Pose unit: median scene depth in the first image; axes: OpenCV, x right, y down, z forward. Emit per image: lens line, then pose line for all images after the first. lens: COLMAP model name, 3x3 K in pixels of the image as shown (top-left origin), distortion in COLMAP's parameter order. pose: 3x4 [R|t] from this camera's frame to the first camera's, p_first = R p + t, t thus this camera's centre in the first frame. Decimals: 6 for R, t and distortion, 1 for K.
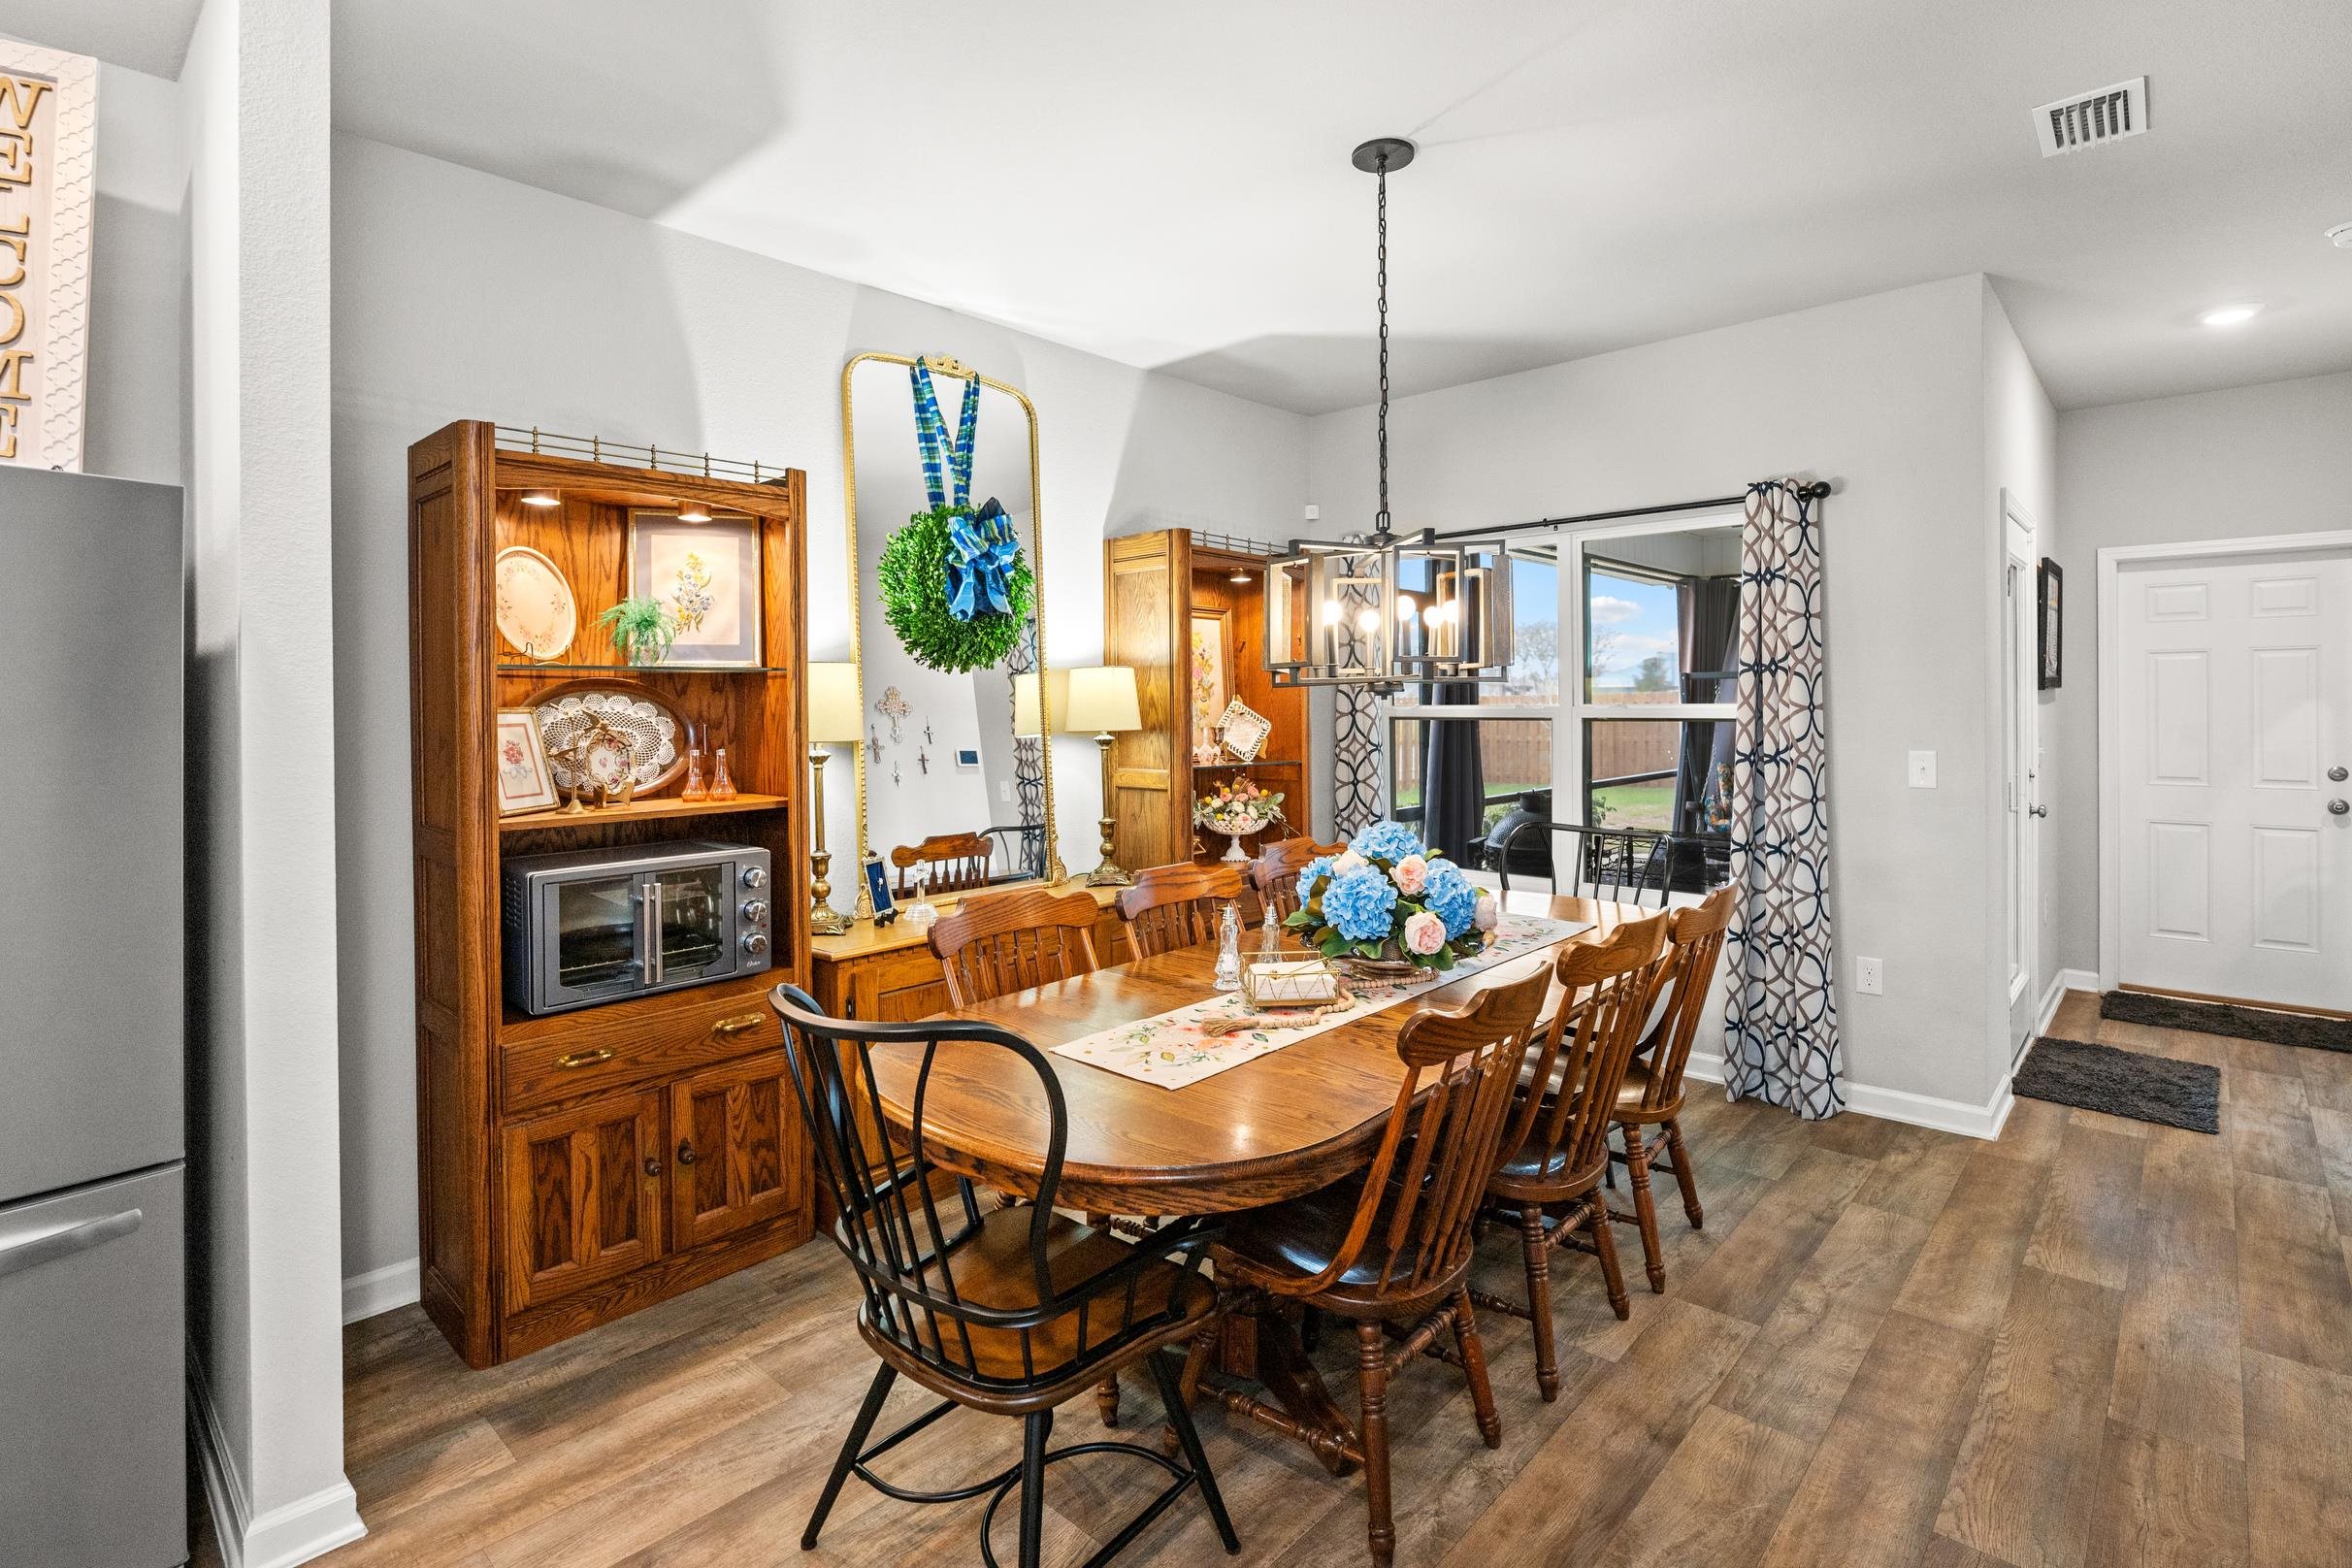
lens RADIAL K [[1246.9, 0, 1152.6], [0, 1246.9, 687.4], [0, 0, 1]] dist [-0.021633, 0.002566]
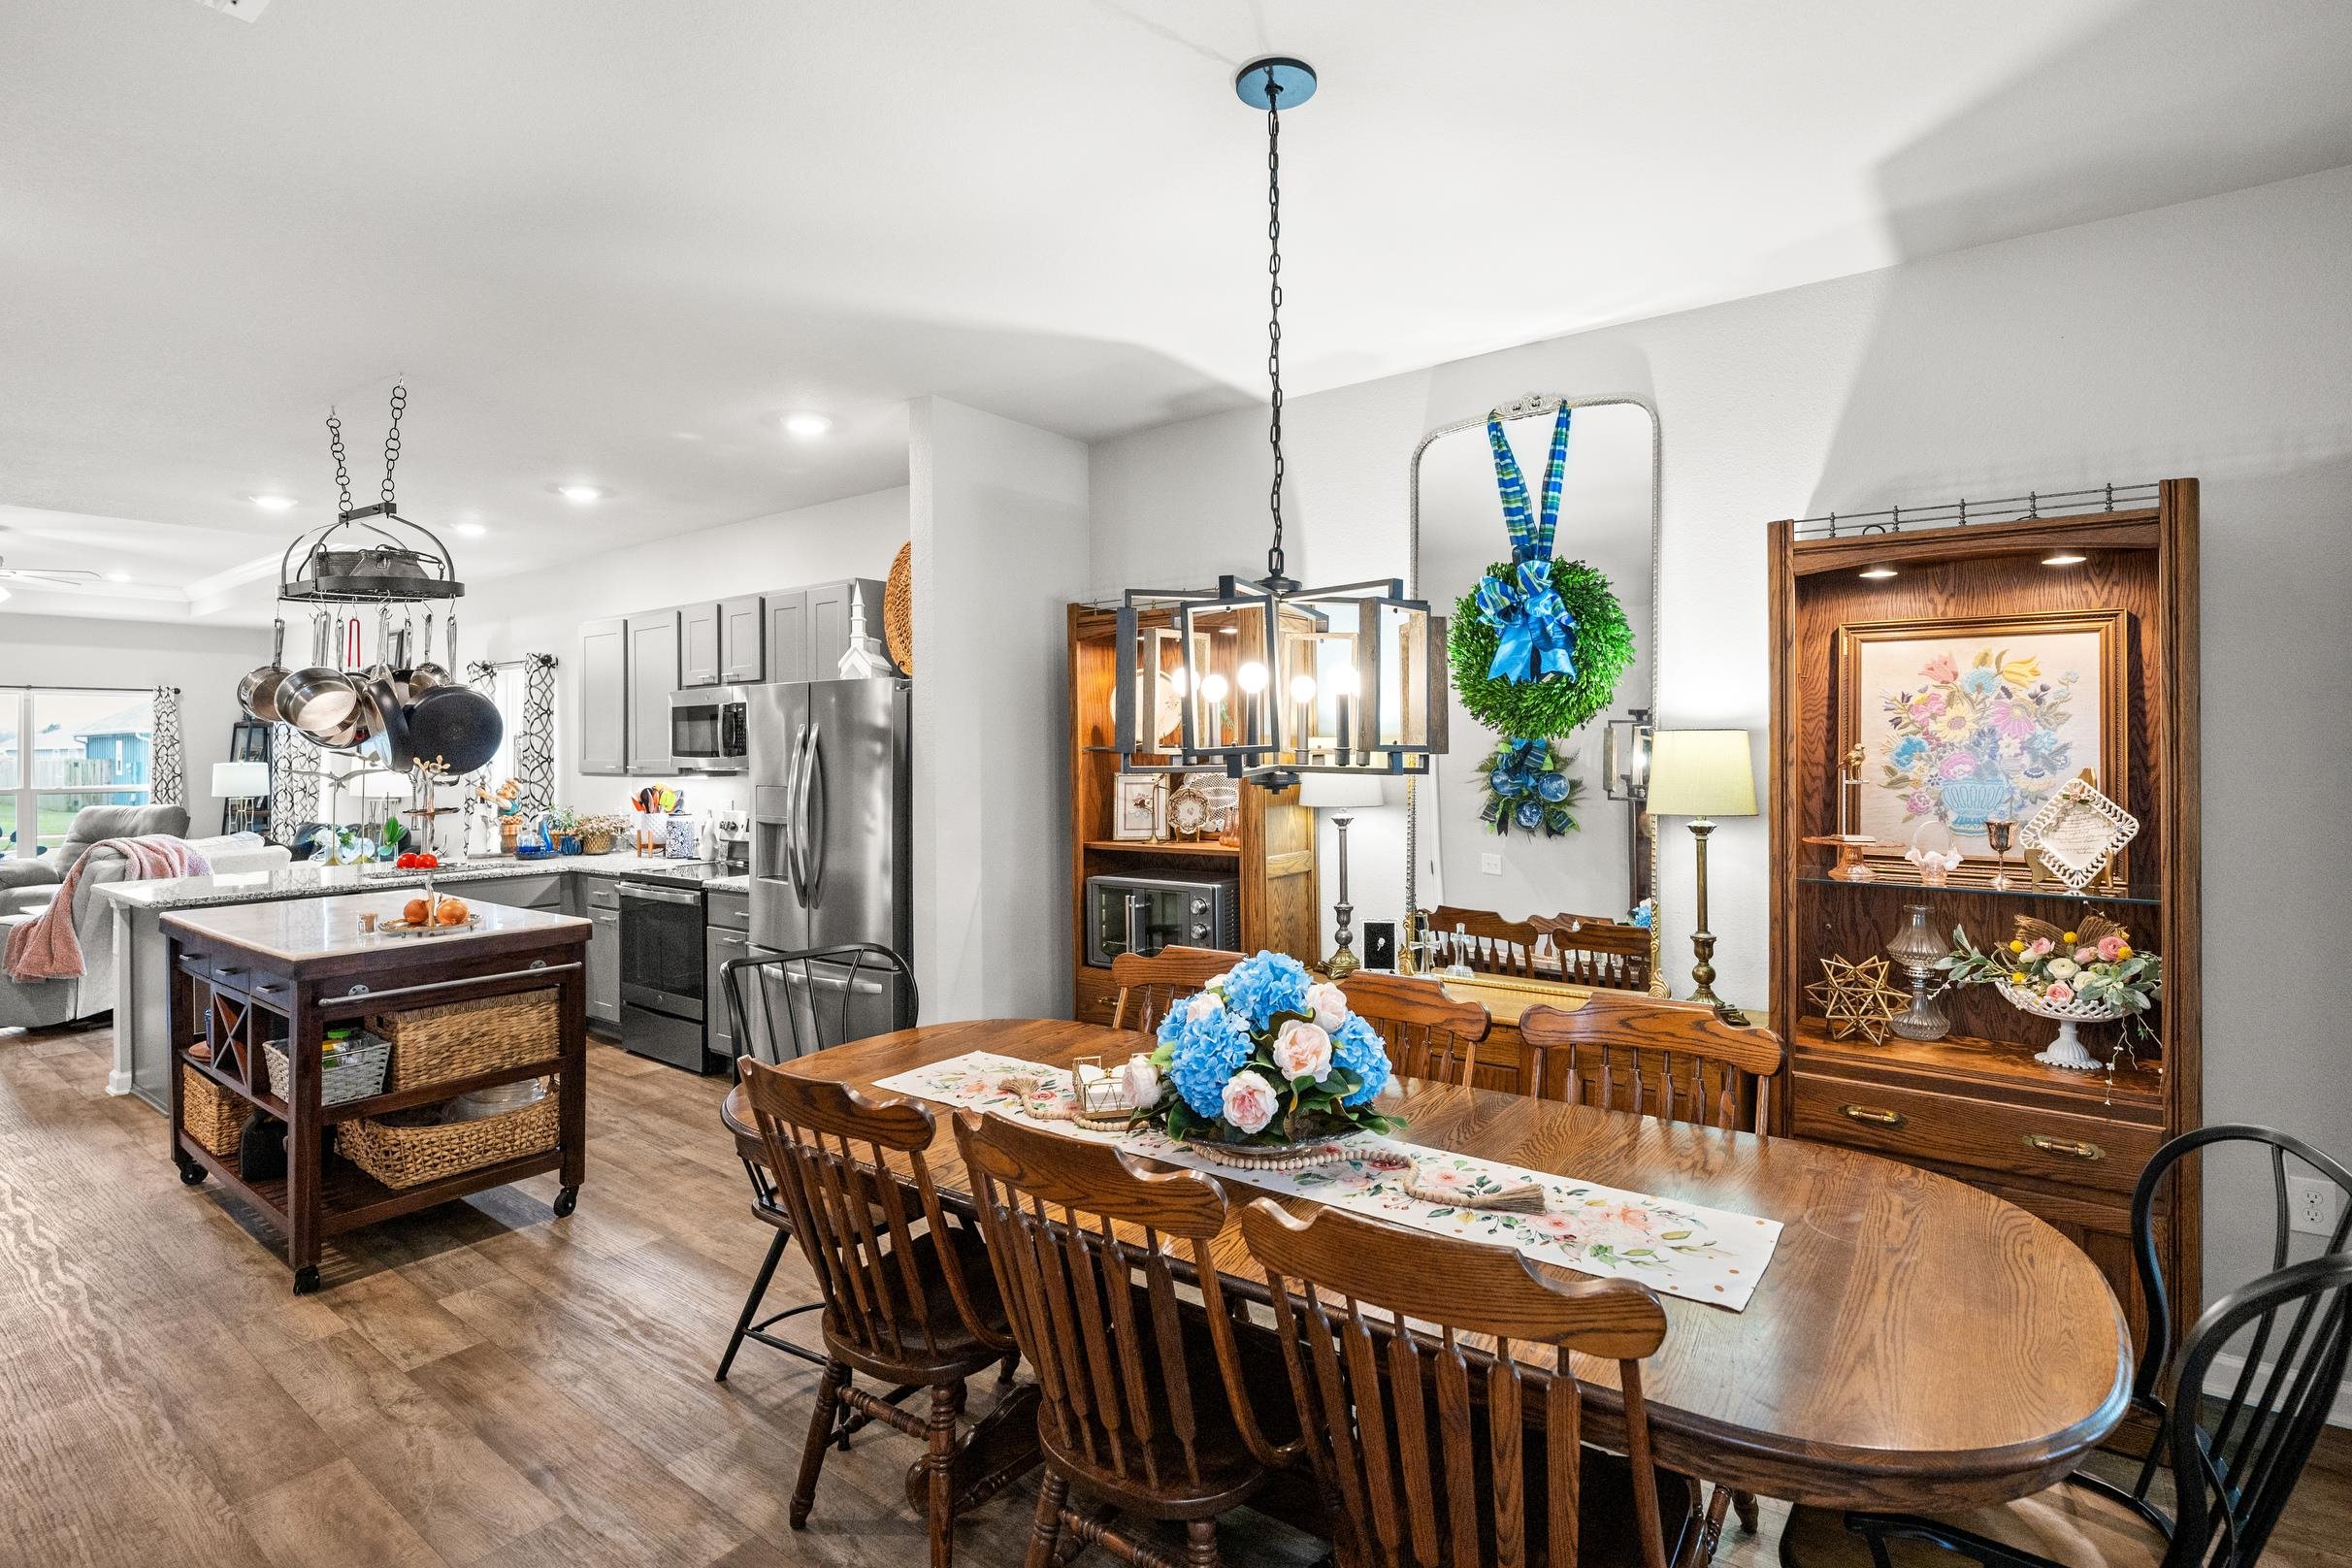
lens RADIAL K [[1159.0, 0, 1167.9], [0, 1159.0, 734.8], [0, 0, 1]] dist [0.003226, 0.000894]
pose [[0.047263, -0.001008, -0.998882, 0.706715], [0.021709, 0.999764, 0.000018, -0.022290], [0.998647, -0.021686, 0.047274, 0.715368]]
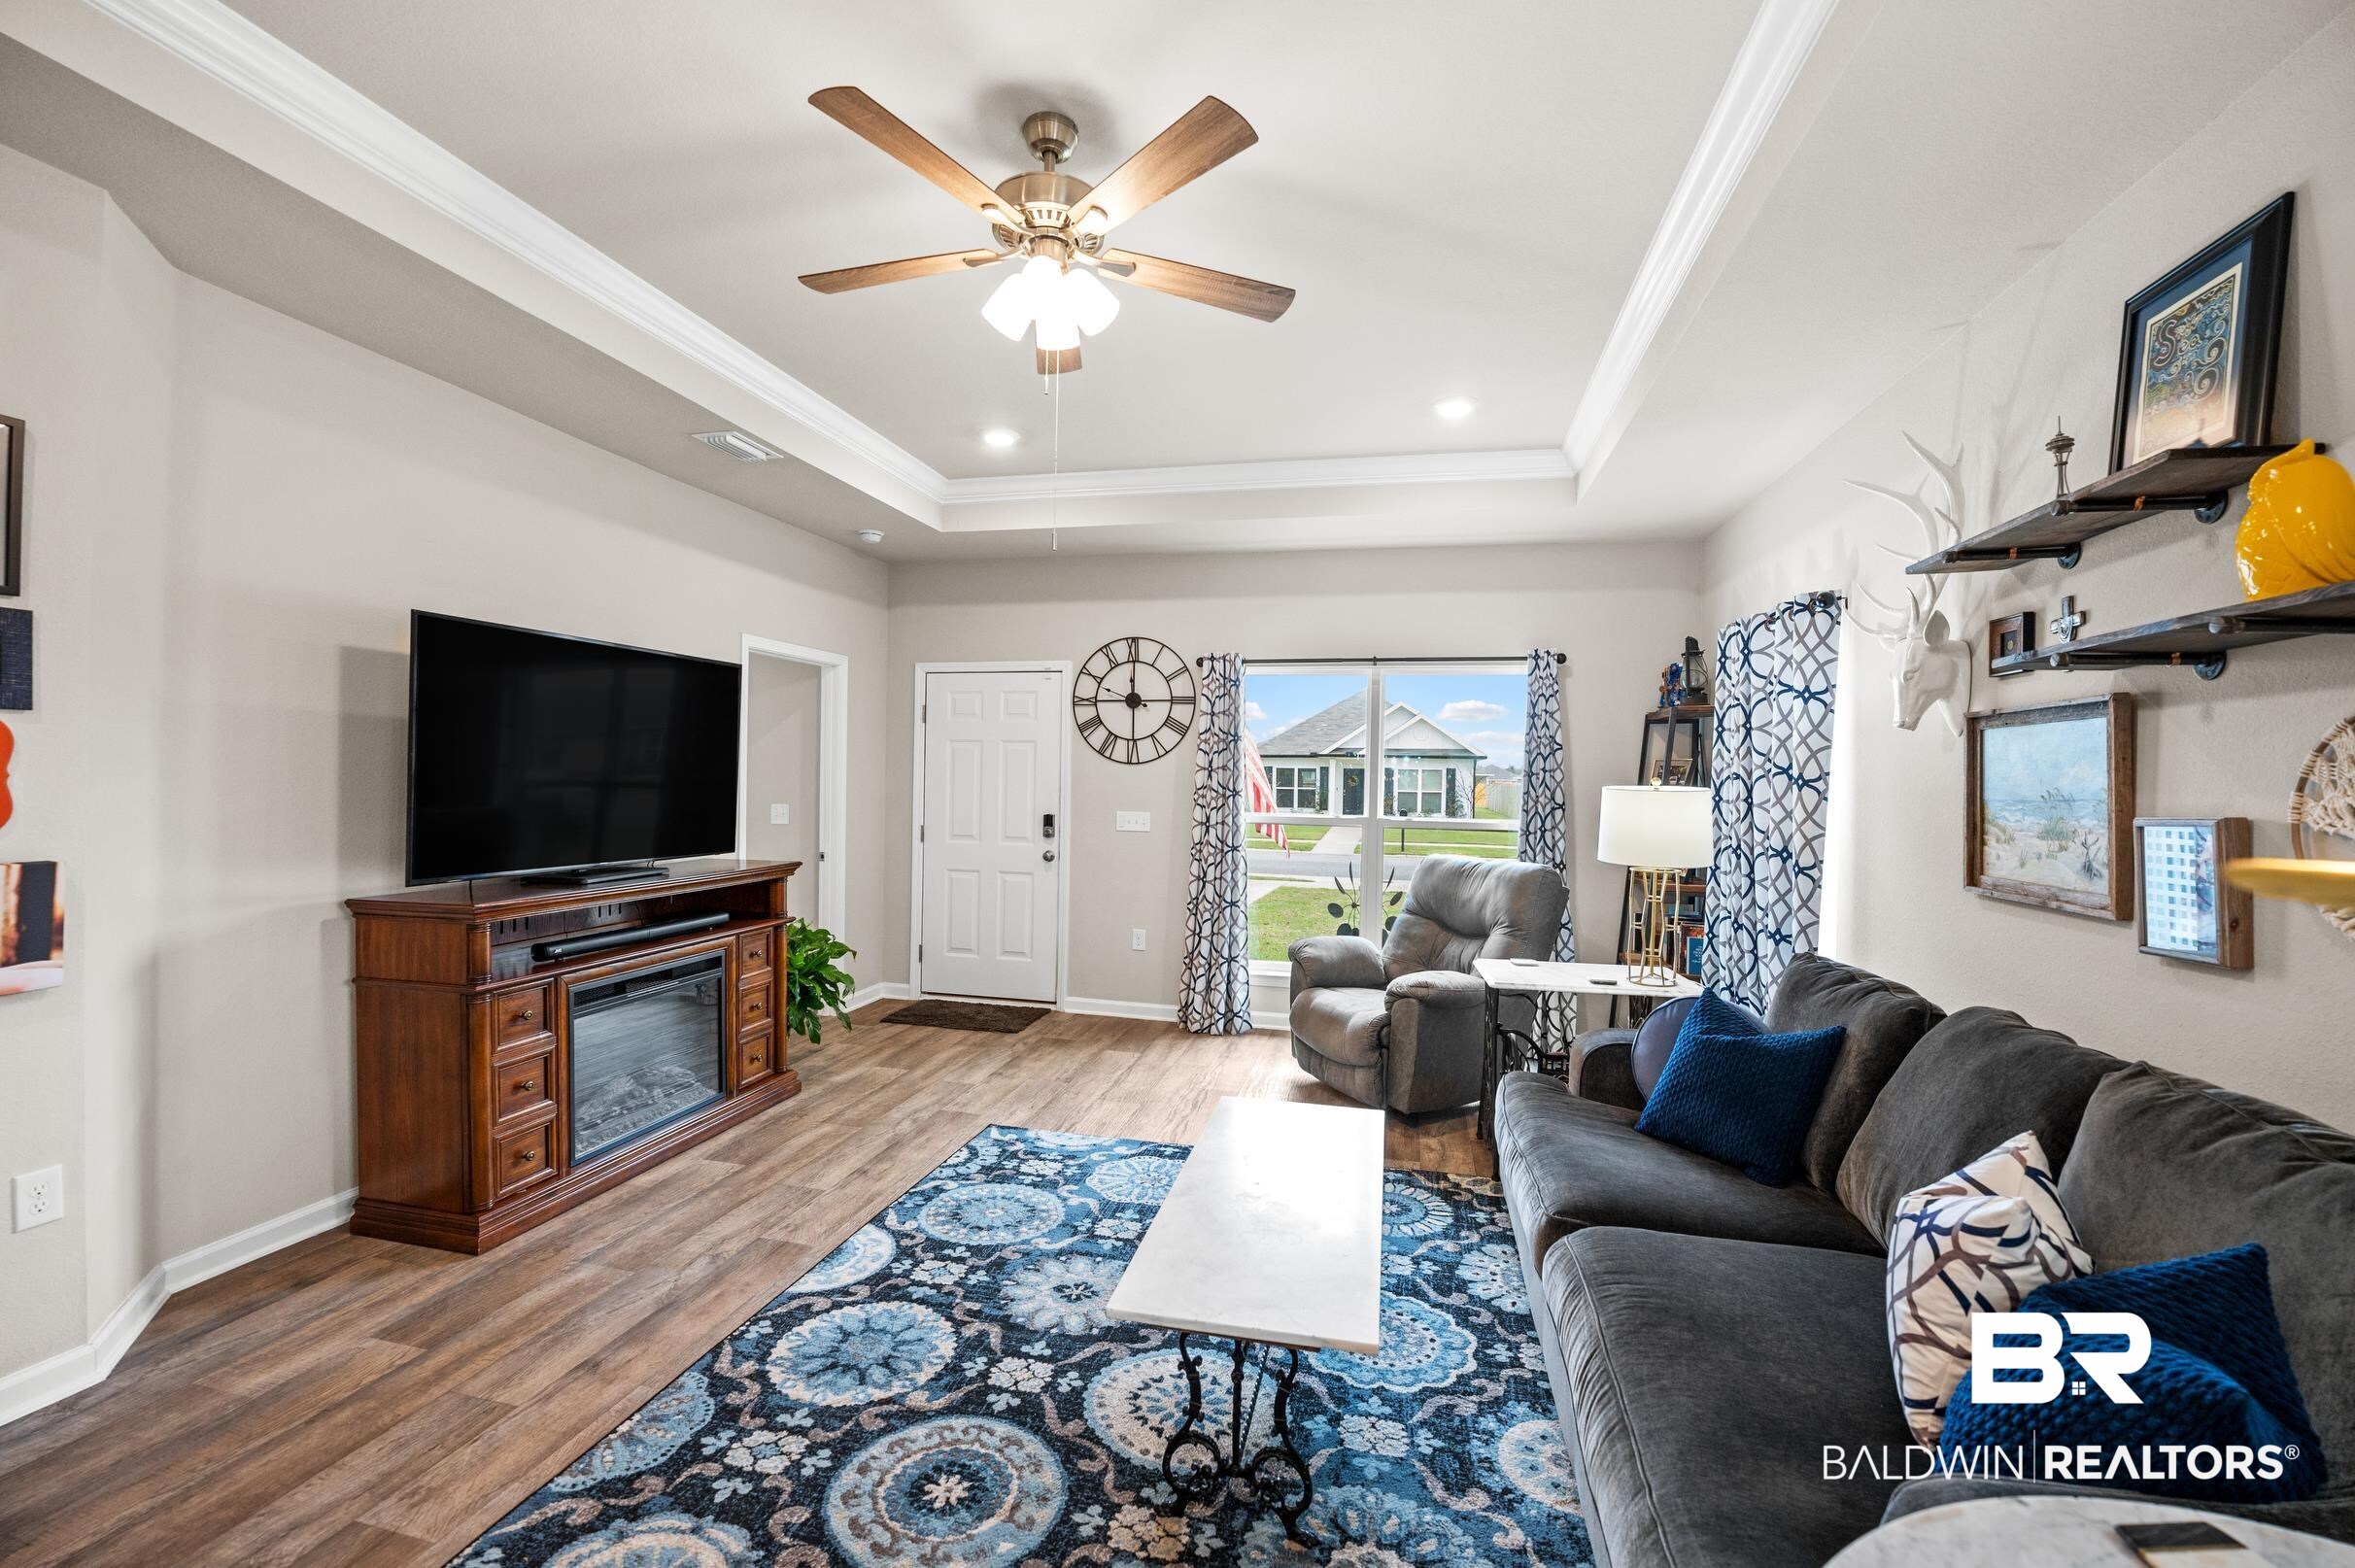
lens RADIAL K [[952.6, 0, 1180.6], [0, 952.6, 776.4], [0, 0, 1]] dist [-0.030555, 0.002278]
pose [[-0.885999, -0.007637, -0.463624, -1.113474], [-0.003852, 0.999951, -0.009109, -0.003945], [0.463671, -0.006285, -0.885985, -0.607289]]
